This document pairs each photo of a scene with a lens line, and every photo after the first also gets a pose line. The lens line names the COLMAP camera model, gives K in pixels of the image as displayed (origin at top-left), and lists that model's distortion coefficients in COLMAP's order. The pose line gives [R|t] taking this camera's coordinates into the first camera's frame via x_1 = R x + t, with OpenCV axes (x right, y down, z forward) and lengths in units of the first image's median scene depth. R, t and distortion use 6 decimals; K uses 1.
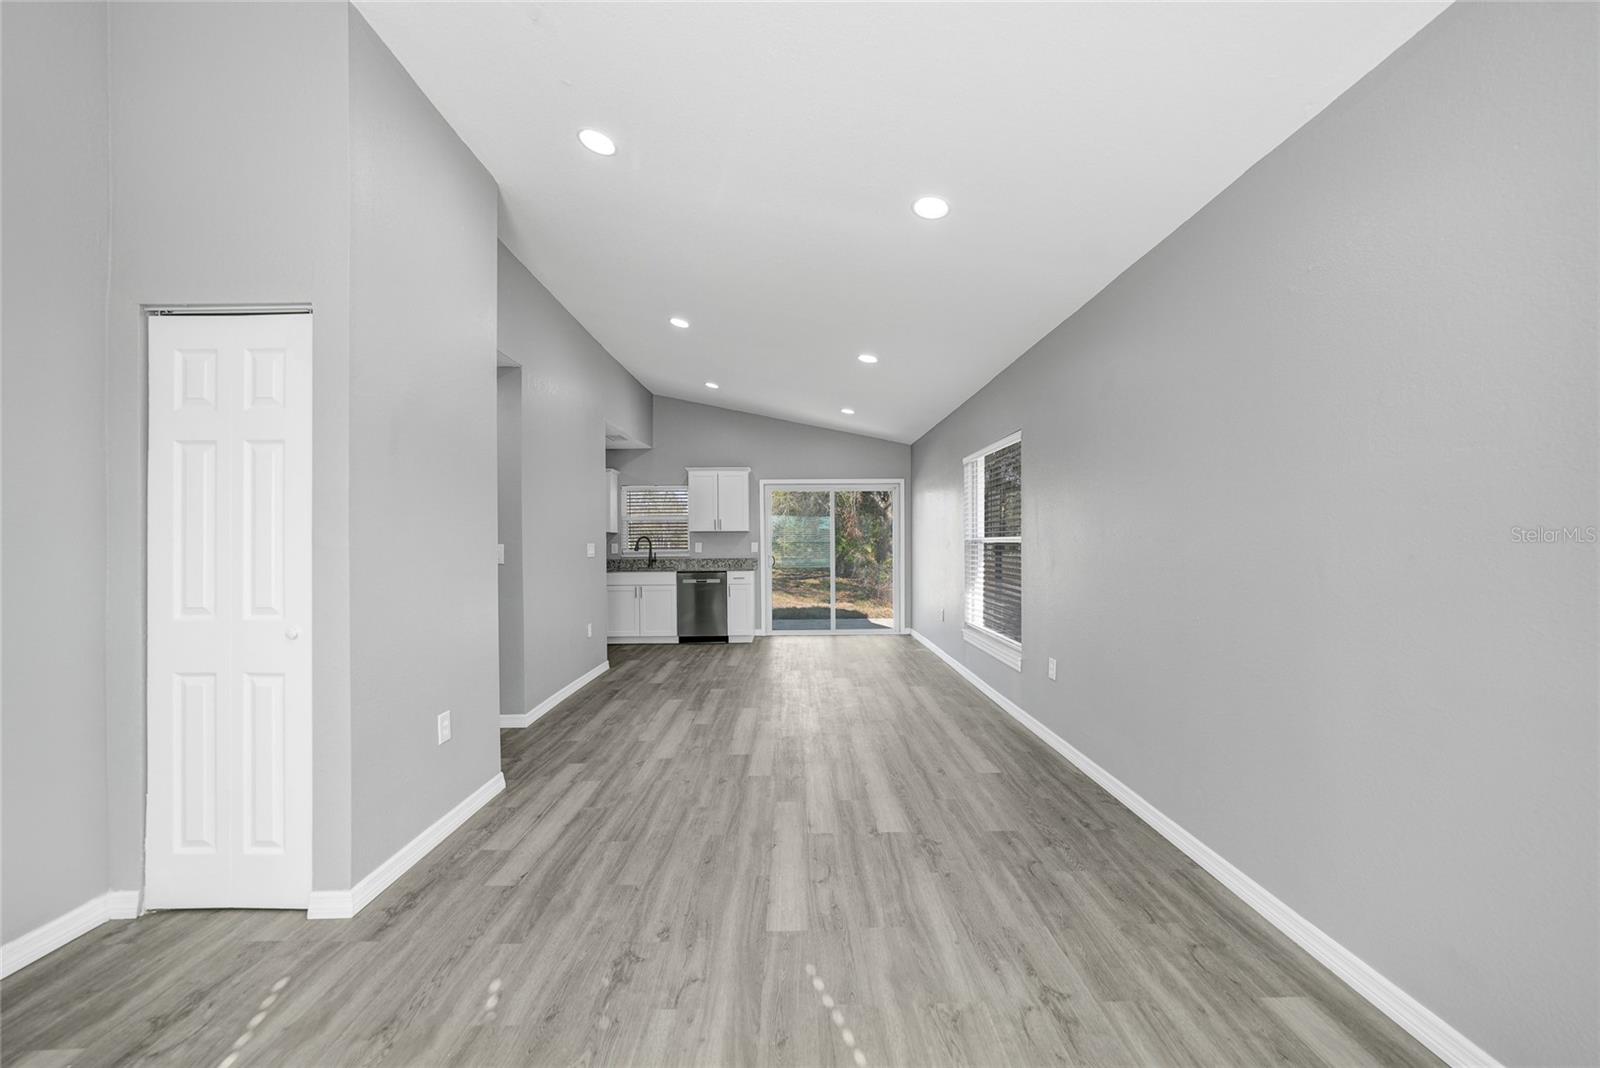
lens RADIAL K [[571.4, 0, 800.2], [0, 571.4, 539.4], [0, 0, 1]] dist [-0.009663, 0.001665]
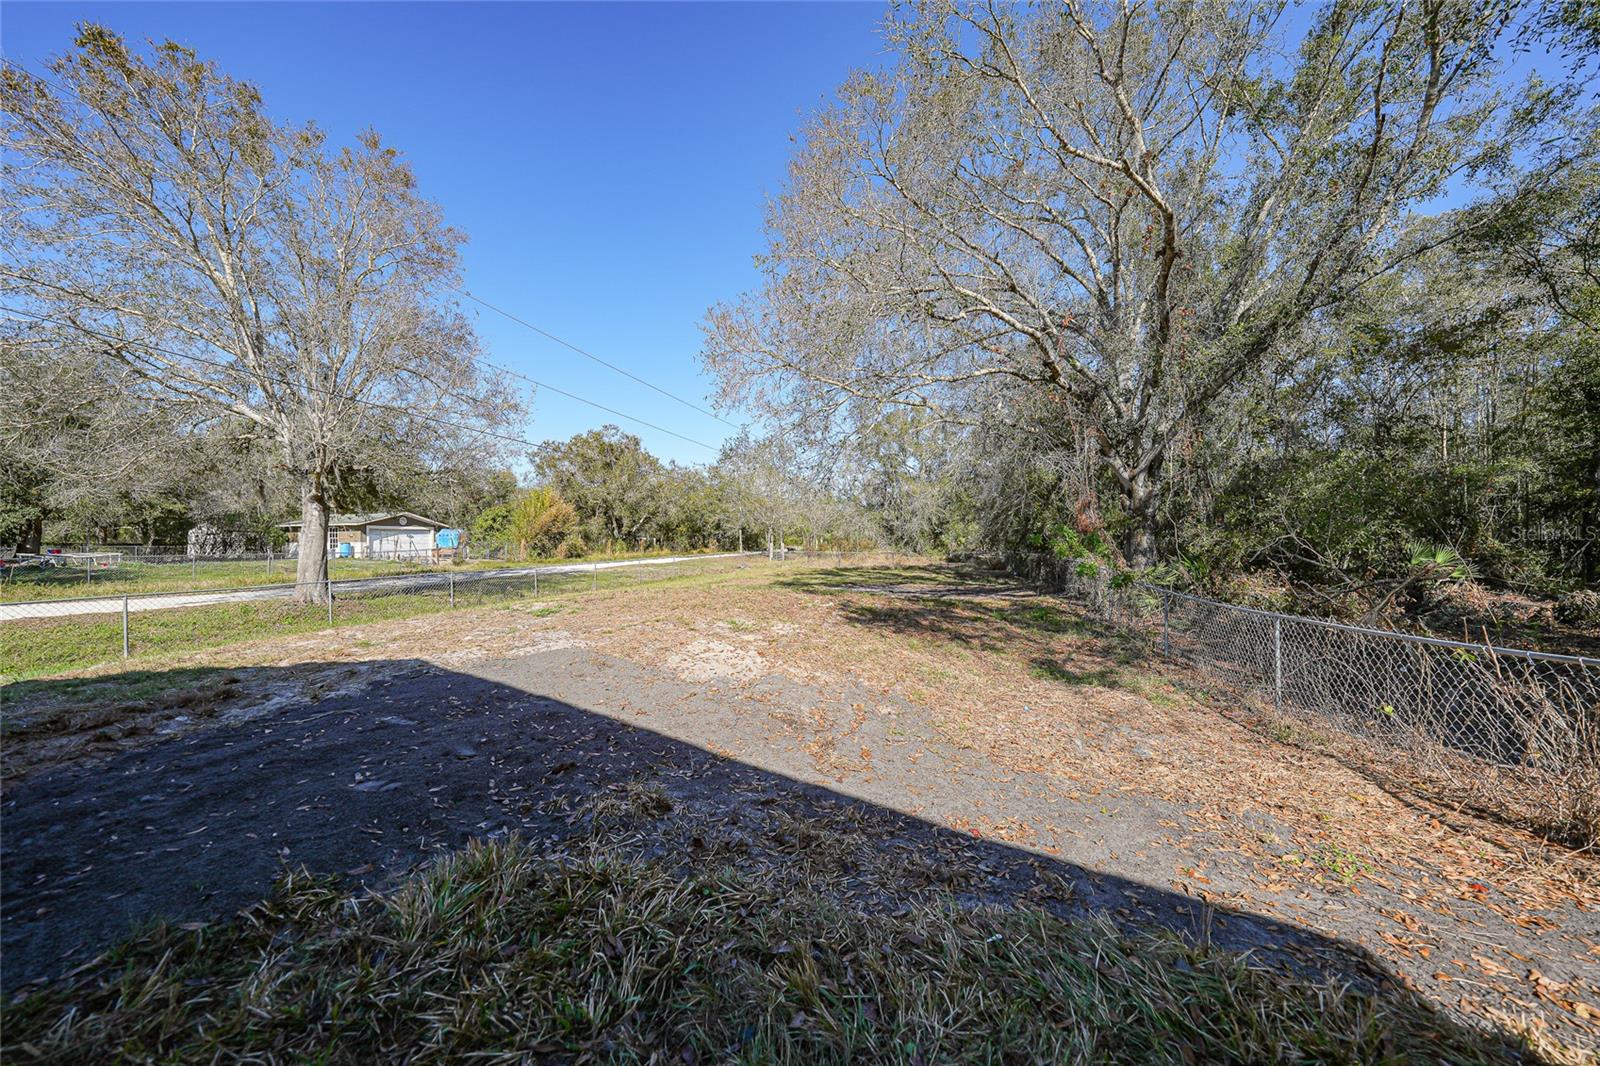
lens RADIAL K [[571.4, 0, 802.7], [0, 571.4, 530.0], [0, 0, 1]] dist [-0.009663, 0.001665]
pose [[0.961967, 0.004005, -0.273137, -0.054733], [-0.007882, 0.999883, -0.013096, 0.027355], [0.273052, 0.014751, 0.961886, 1.326748]]
